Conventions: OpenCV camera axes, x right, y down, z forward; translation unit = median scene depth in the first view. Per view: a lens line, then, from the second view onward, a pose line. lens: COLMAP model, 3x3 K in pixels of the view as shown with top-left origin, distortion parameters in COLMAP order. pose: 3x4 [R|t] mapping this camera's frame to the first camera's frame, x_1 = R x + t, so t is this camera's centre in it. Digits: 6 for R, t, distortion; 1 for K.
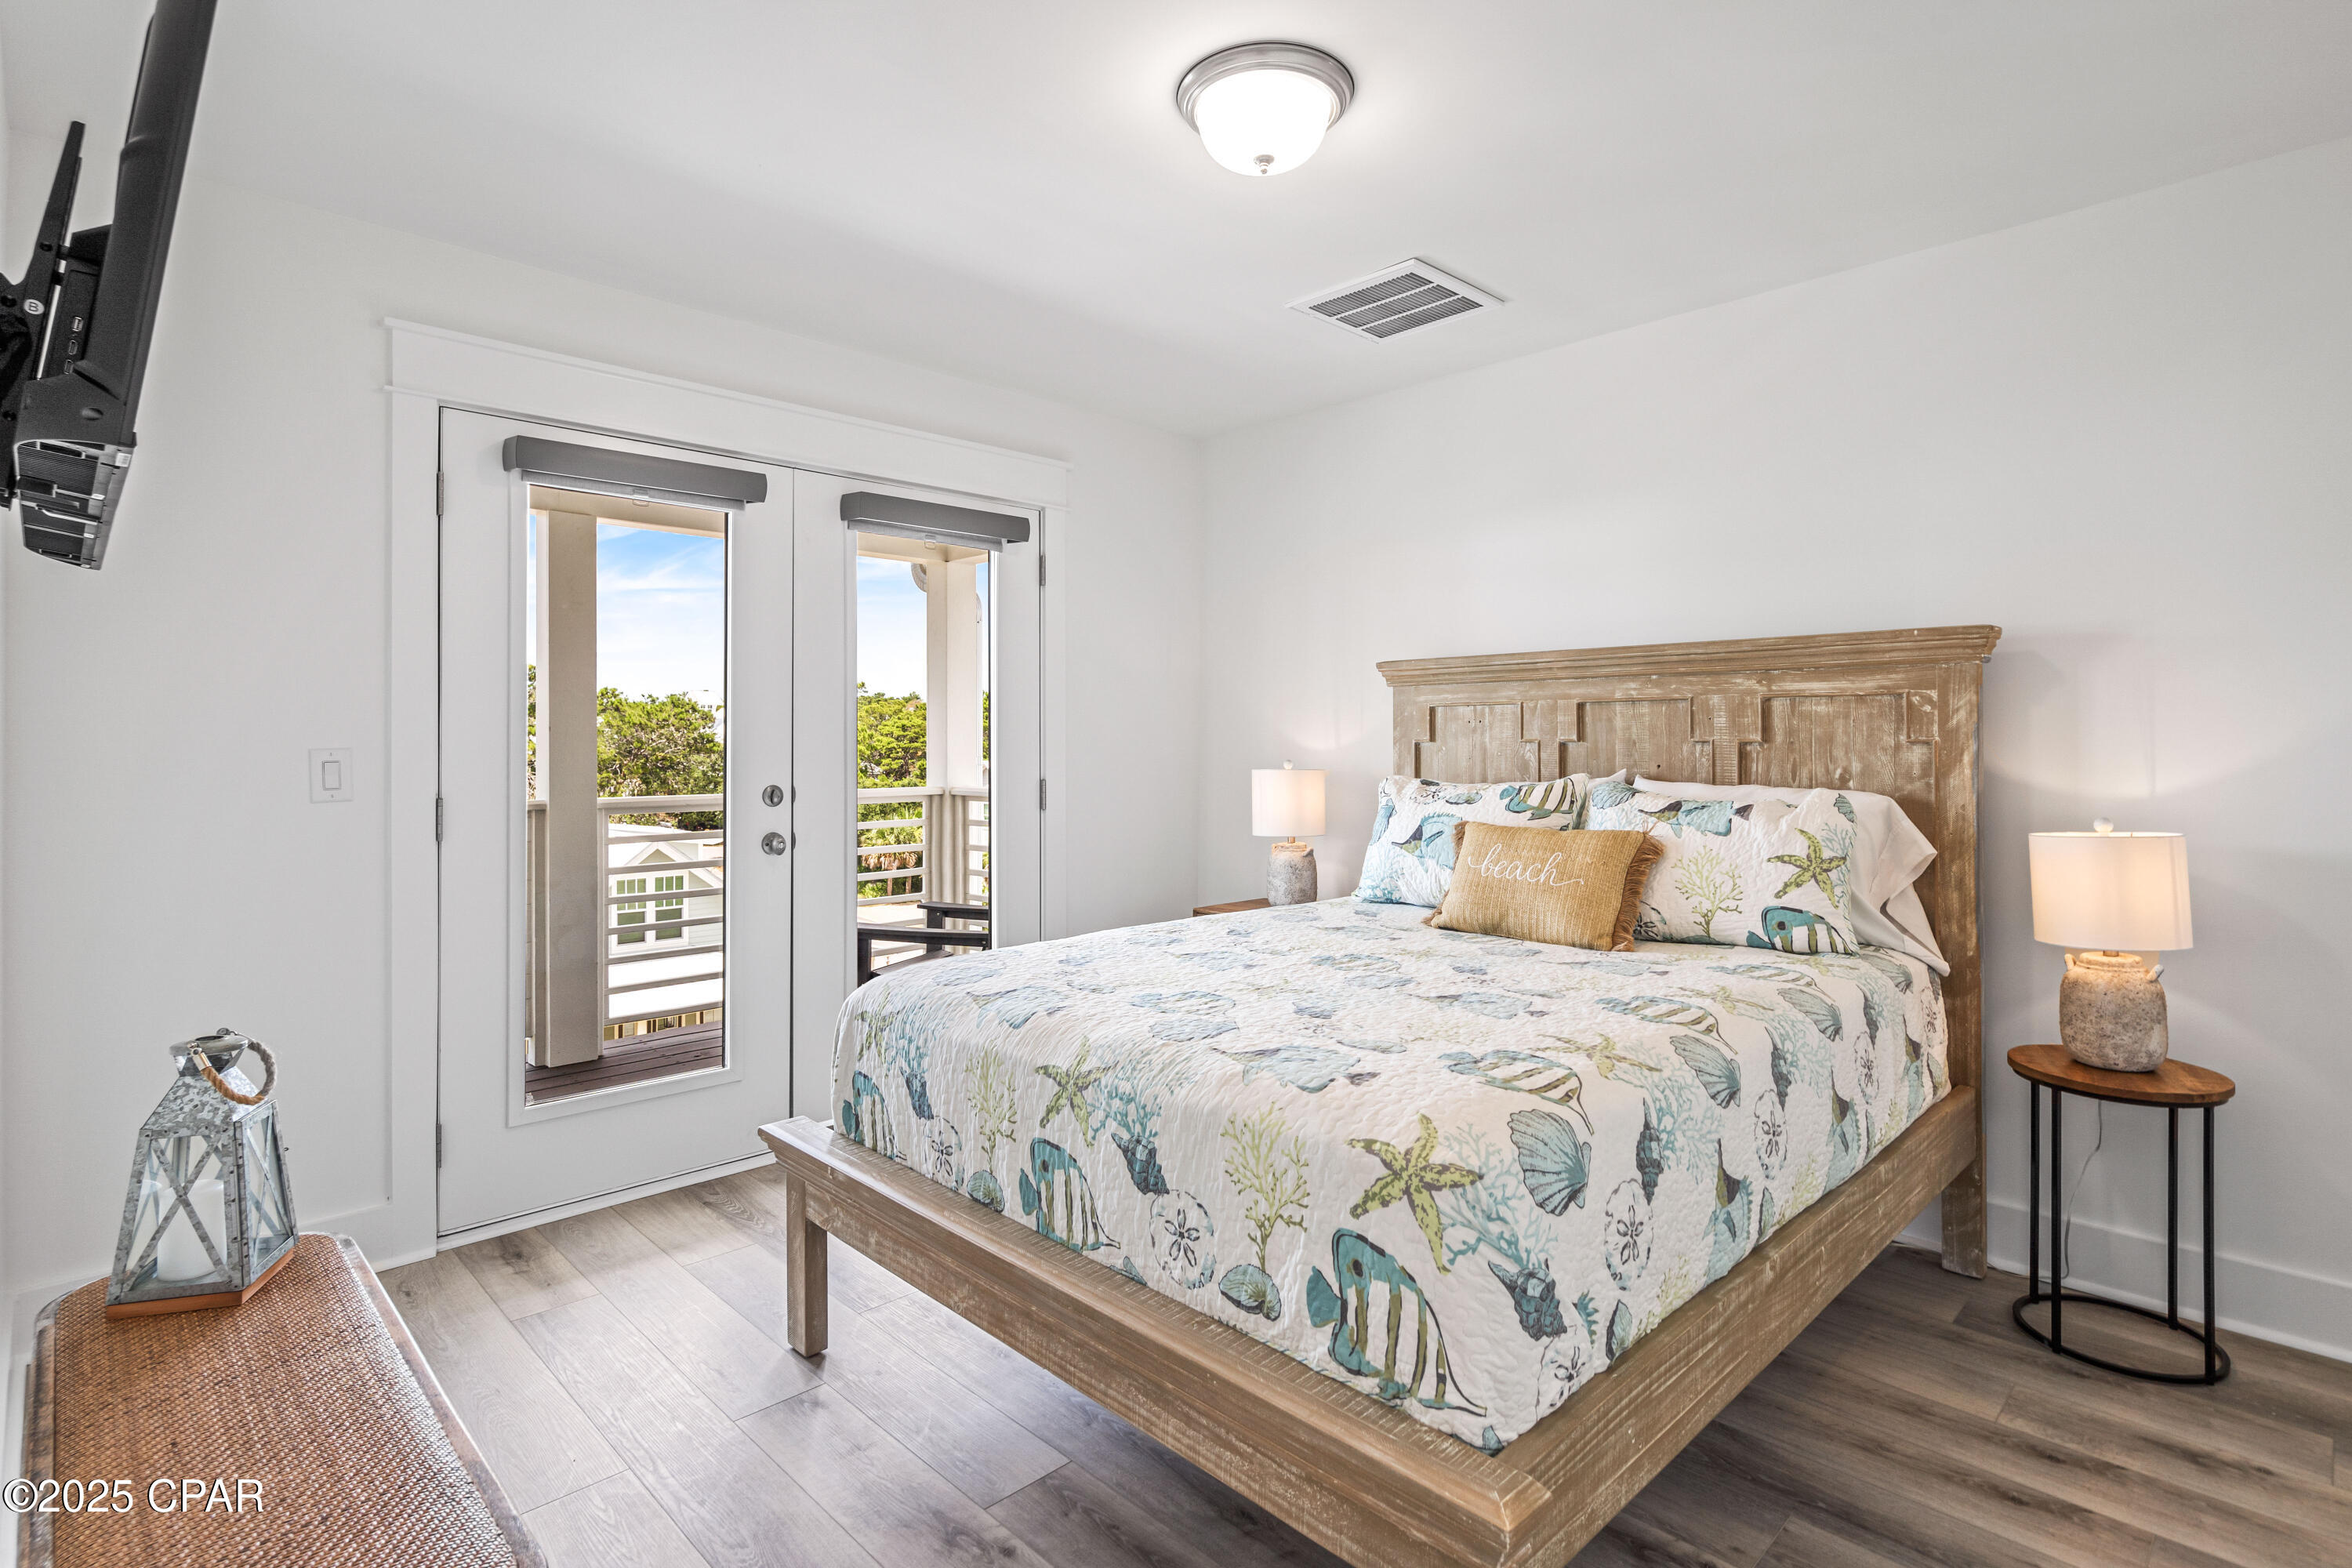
lens RADIAL K [[1164.3, 0, 1168.8], [0, 1164.3, 773.5], [0, 0, 1]] dist [0.002591, 0.000399]
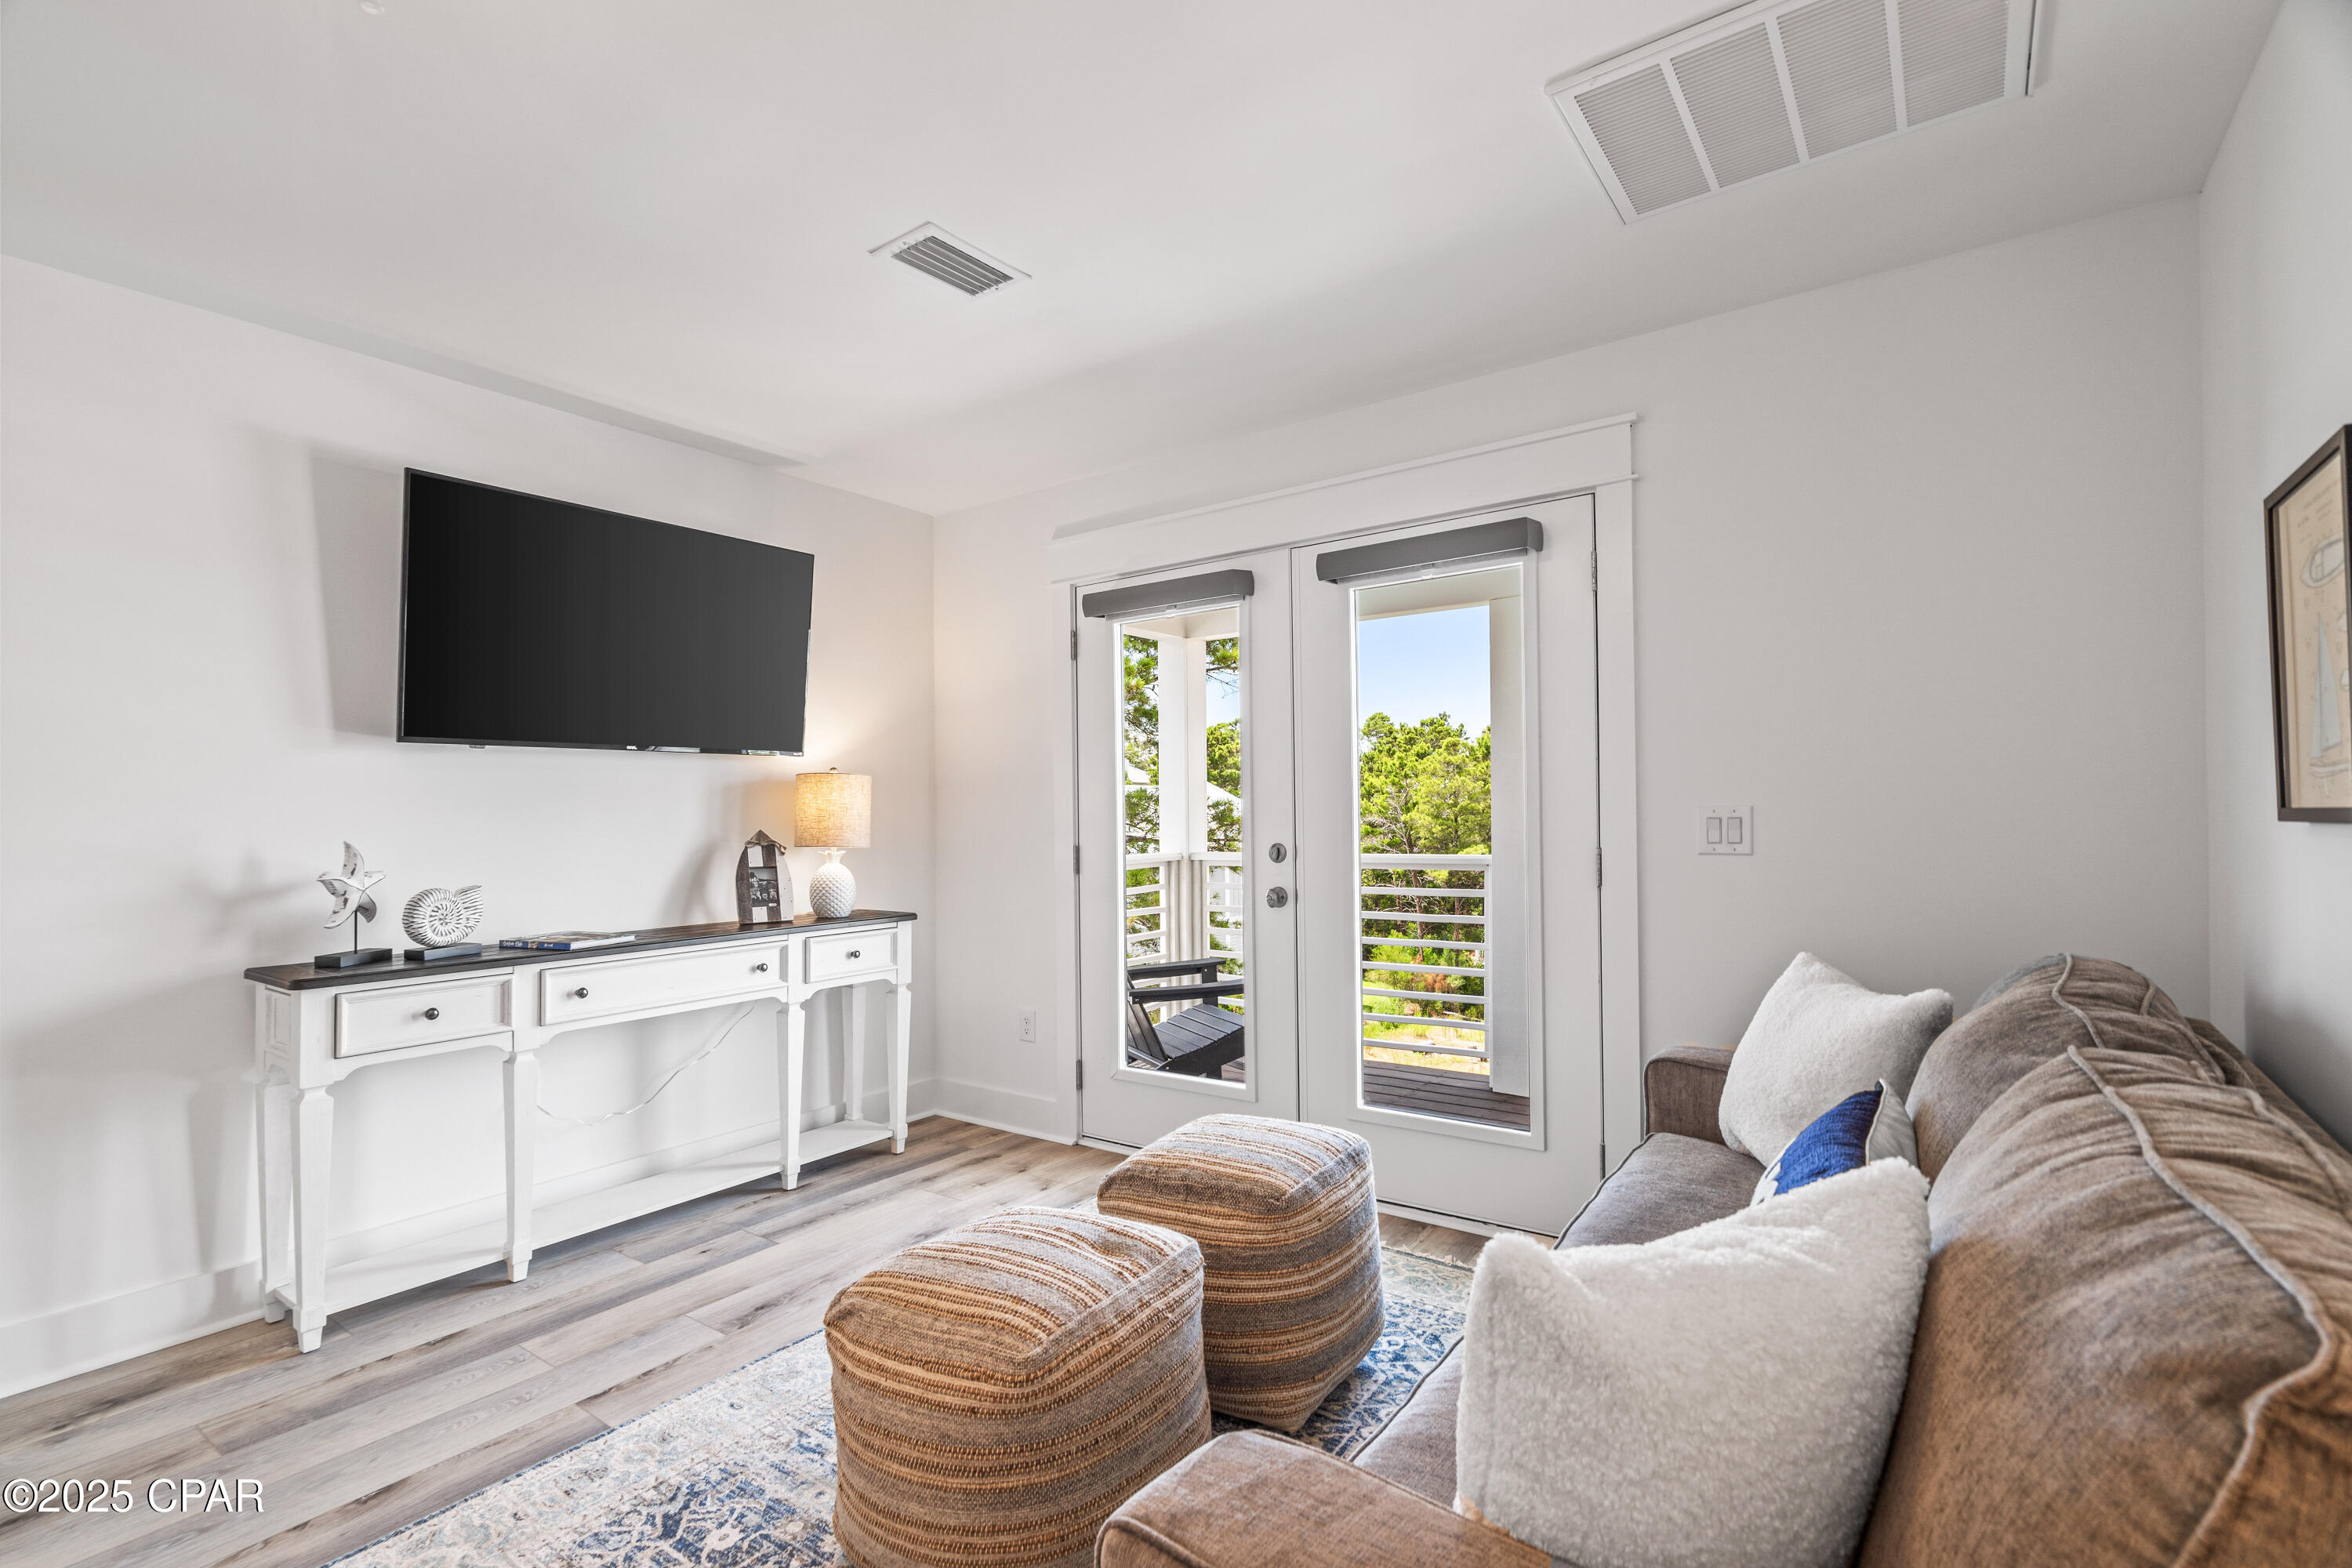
lens RADIAL K [[1094.8, 0, 1130.0], [0, 1094.8, 816.6], [0, 0, 1]] dist [-0.005585, 0.002528]
pose [[0.157393, 0.013204, -0.987448, 0.657670], [-0.000149, 0.999911, 0.013347, -0.029533], [0.987536, -0.001954, 0.157381, 0.707405]]
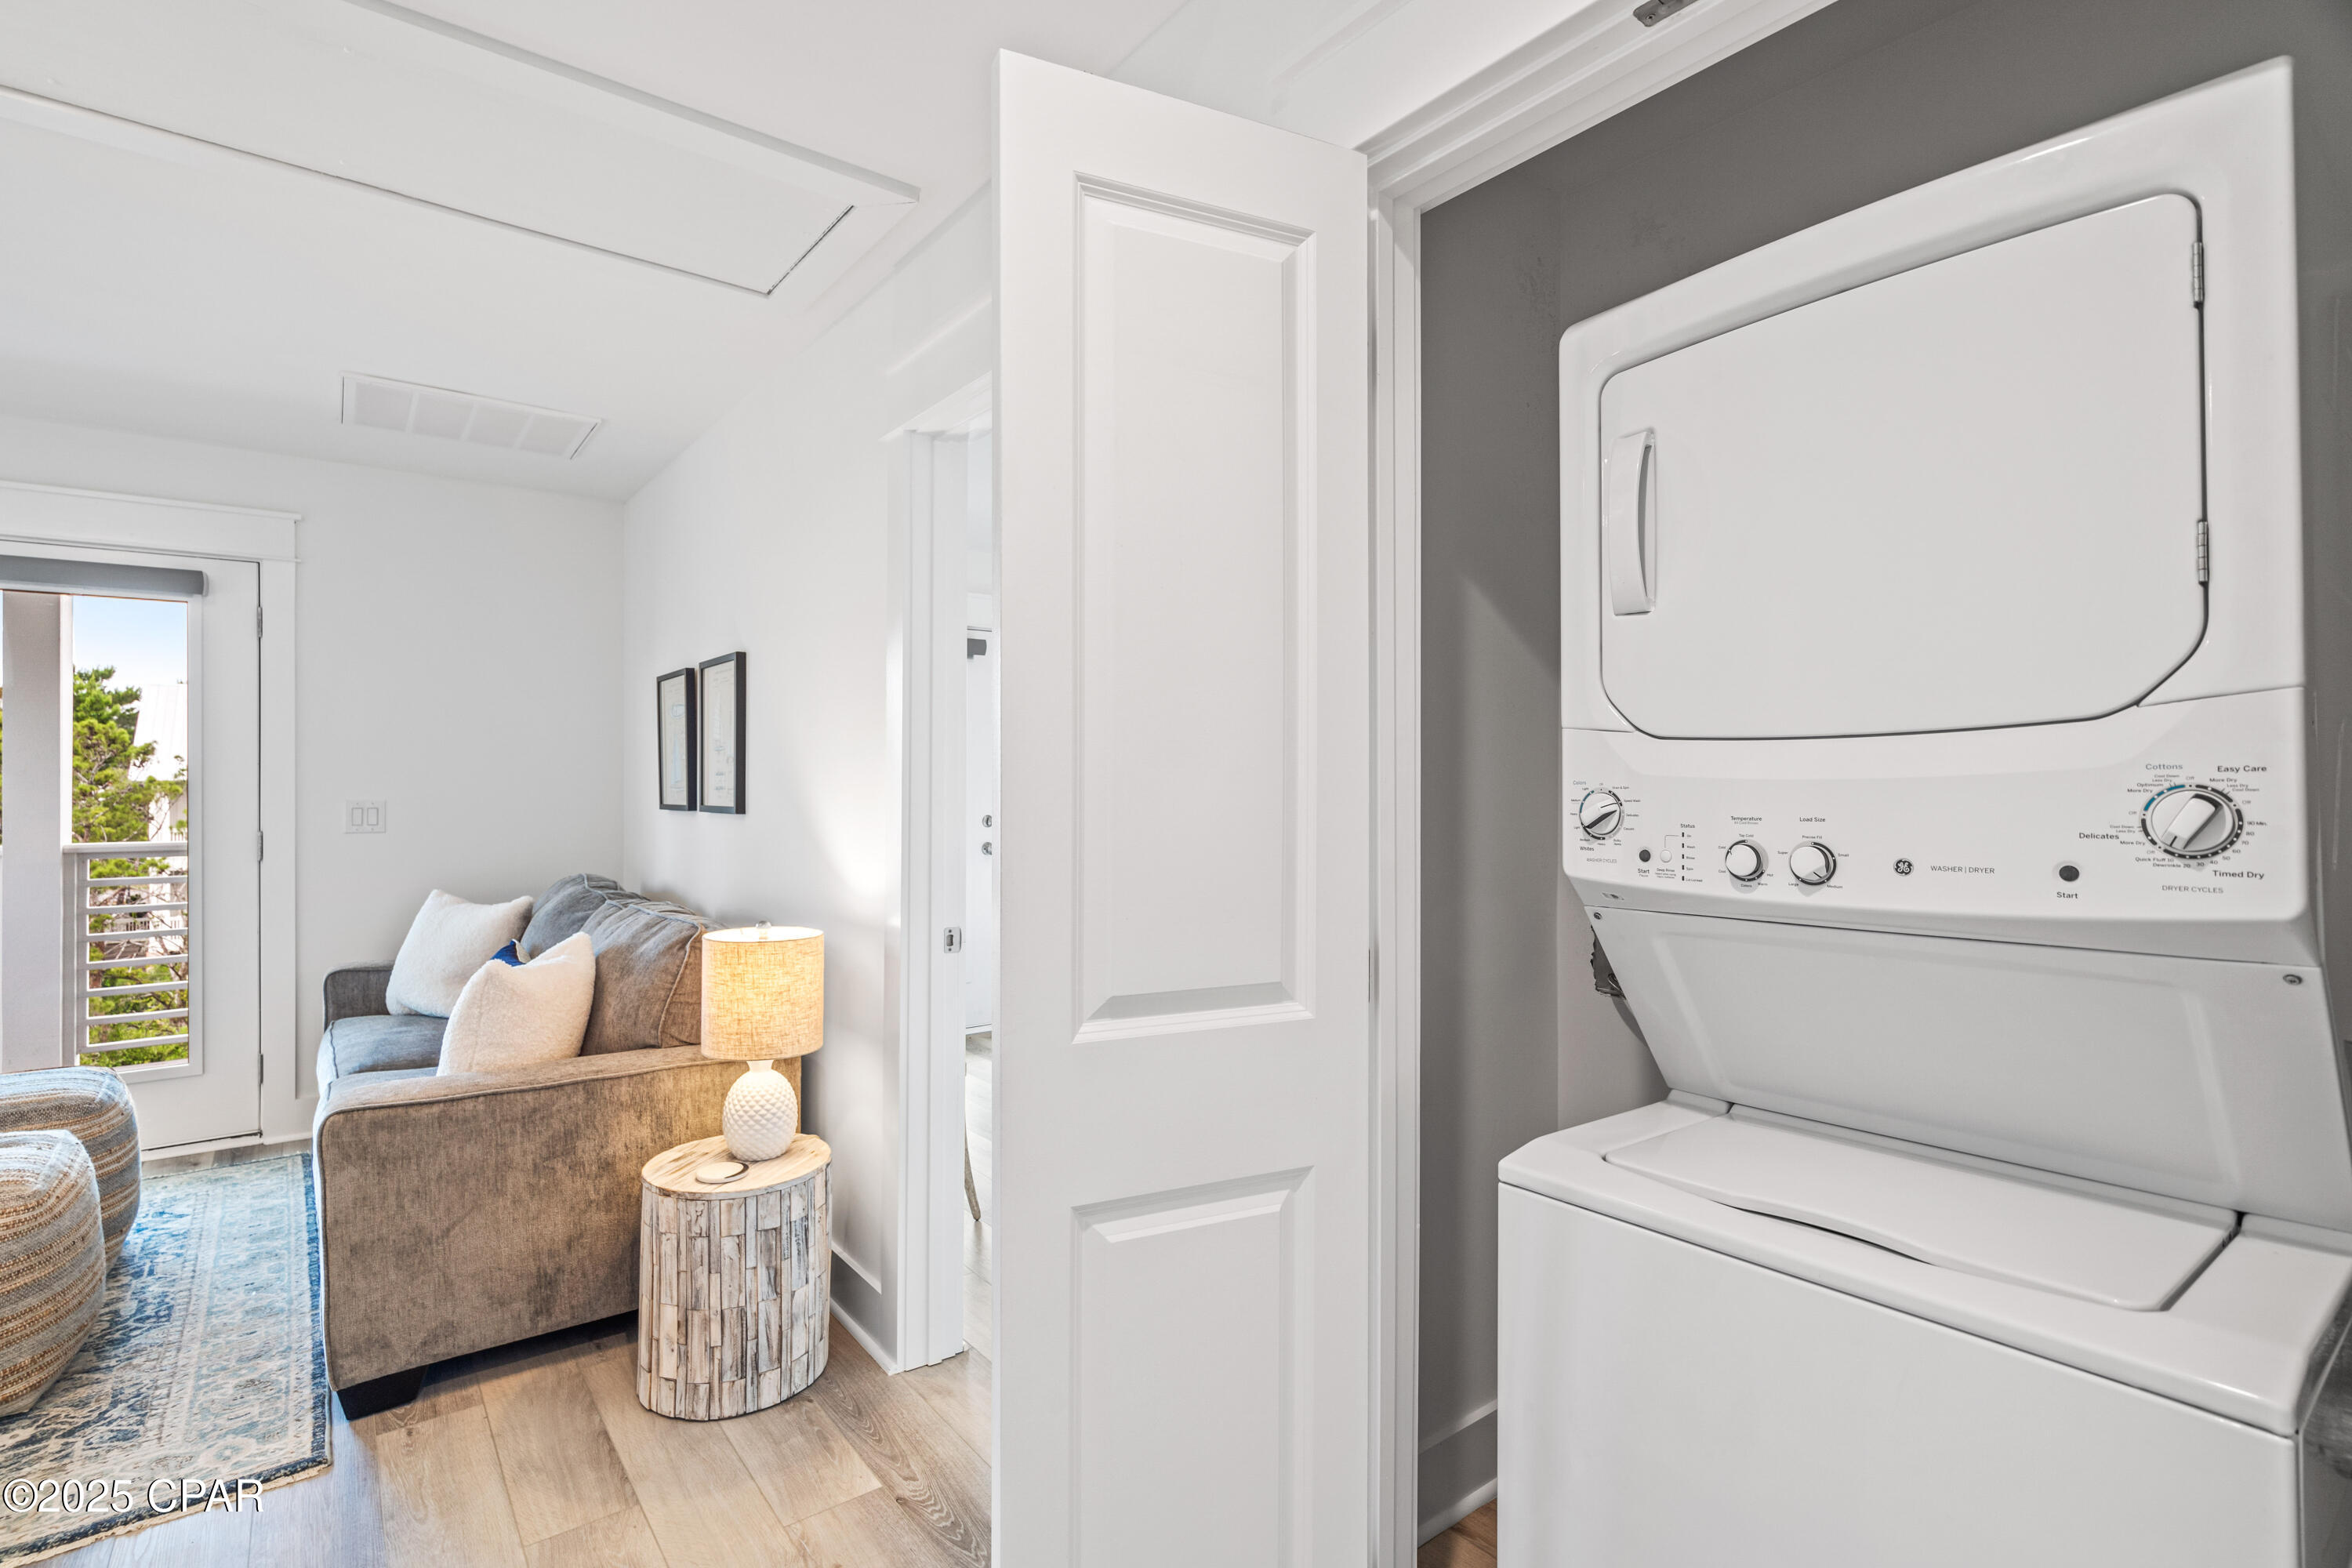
lens RADIAL K [[1094.8, 0, 1172.6], [0, 1094.8, 772.4], [0, 0, 1]] dist [-0.005585, 0.002528]
pose [[0.993434, 0.011396, -0.113840, 0.940836], [-0.013839, 0.999690, -0.020695, -0.044437], [0.113569, 0.022135, 0.993283, 0.183424]]
